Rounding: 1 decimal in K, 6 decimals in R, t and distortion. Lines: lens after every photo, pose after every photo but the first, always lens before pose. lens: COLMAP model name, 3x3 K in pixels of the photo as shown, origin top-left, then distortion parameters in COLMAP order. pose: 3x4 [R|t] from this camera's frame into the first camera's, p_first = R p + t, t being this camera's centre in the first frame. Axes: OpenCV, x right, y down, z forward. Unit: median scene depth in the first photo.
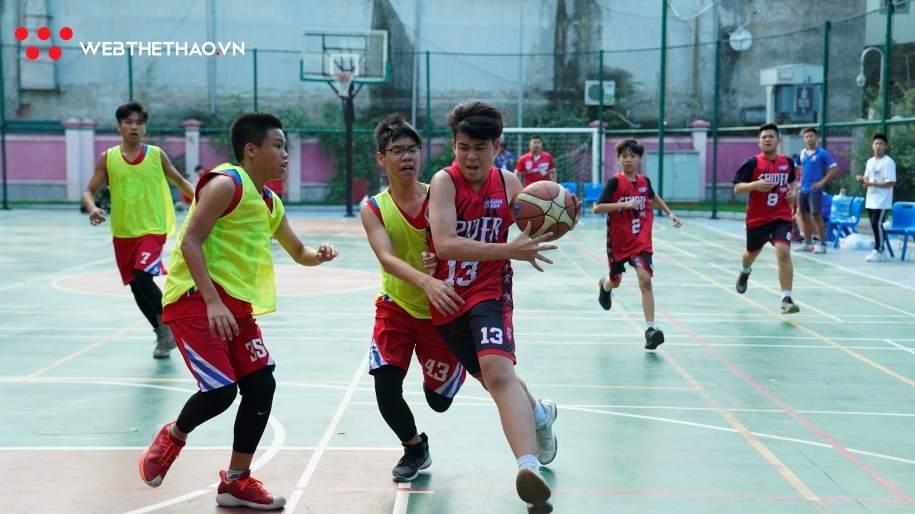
lens RADIAL K [[1409.3, 0, 457.8], [0, 1409.3, 257.4], [0, 0, 1]] dist [0.029366, 0.000000]
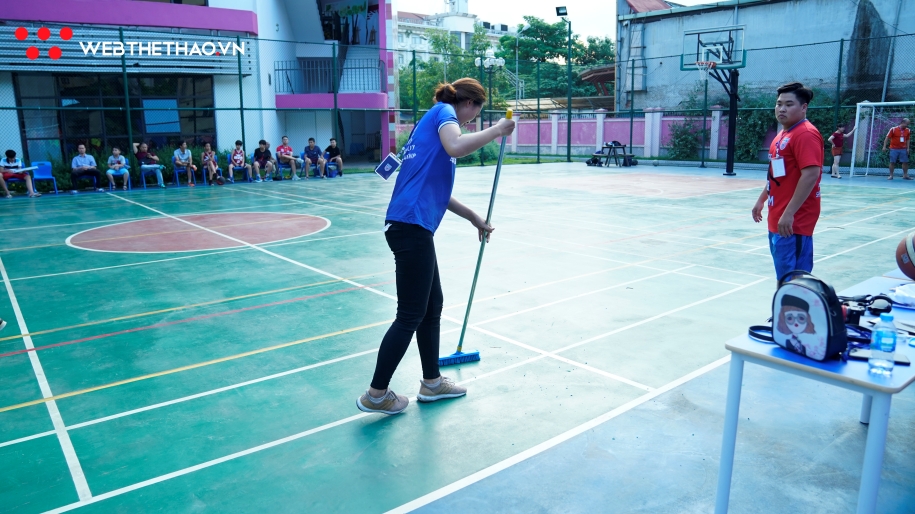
lens RADIAL K [[618.6, 0, 456.6], [0, 618.6, 254.3], [0, 0, 1]] dist [0.001824, 0.002929]
pose [[0.628455, 0.147138, -0.763803, 0.174604], [-0.051118, 0.987636, 0.148198, -0.021954], [0.776165, -0.054092, 0.628205, 0.343668]]
